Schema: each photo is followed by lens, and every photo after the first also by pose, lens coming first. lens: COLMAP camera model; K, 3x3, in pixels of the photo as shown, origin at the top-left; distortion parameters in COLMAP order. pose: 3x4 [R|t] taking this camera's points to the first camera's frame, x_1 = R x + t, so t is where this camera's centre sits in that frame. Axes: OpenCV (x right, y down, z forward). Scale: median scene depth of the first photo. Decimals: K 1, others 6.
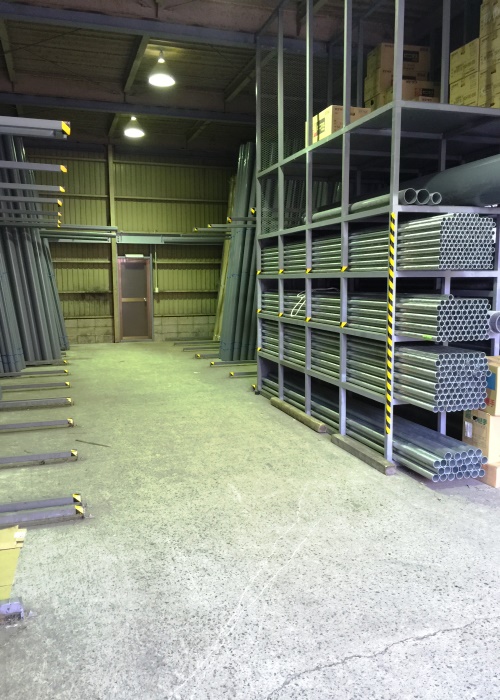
lens RADIAL K [[590.7, 0, 249.5], [0, 590.7, 342.7], [0, 0, 1]] dist [0.082449, -0.109360]
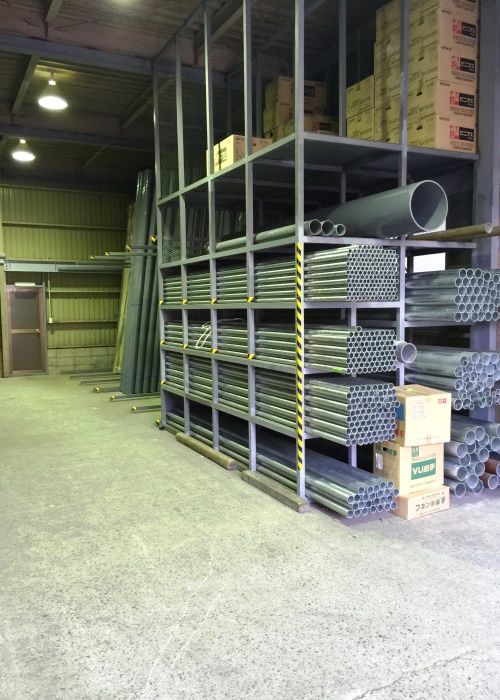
lens RADIAL K [[590.7, 0, 249.5], [0, 590.7, 342.7], [0, 0, 1]] dist [0.082449, -0.109360]
pose [[0.986178, -0.018064, 0.164700, -0.003407], [0.025619, 0.998709, -0.043863, -0.010937], [-0.163695, 0.047476, 0.985368, 0.044357]]
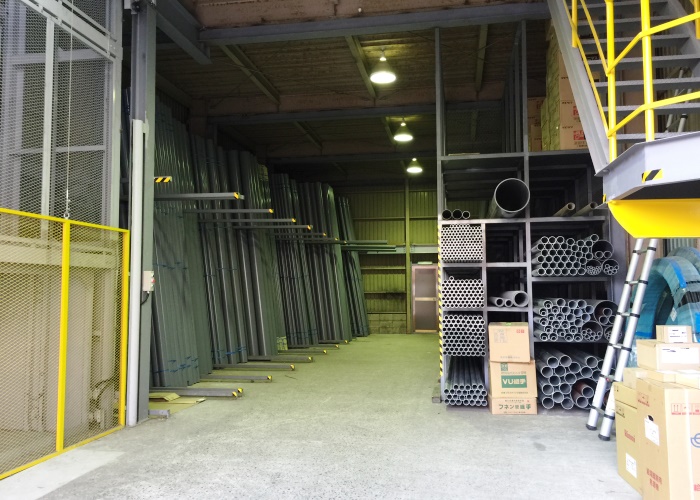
lens RADIAL K [[580.5, 0, 350.0], [0, 580.5, 250.0], [0, 0, 1]] dist [0.001786, 0.001211]
pose [[0.885315, -0.030807, -0.463970, 0.602976], [-0.051139, 0.985299, -0.163003, 0.081319], [0.462171, 0.168036, 0.870725, -0.323572]]
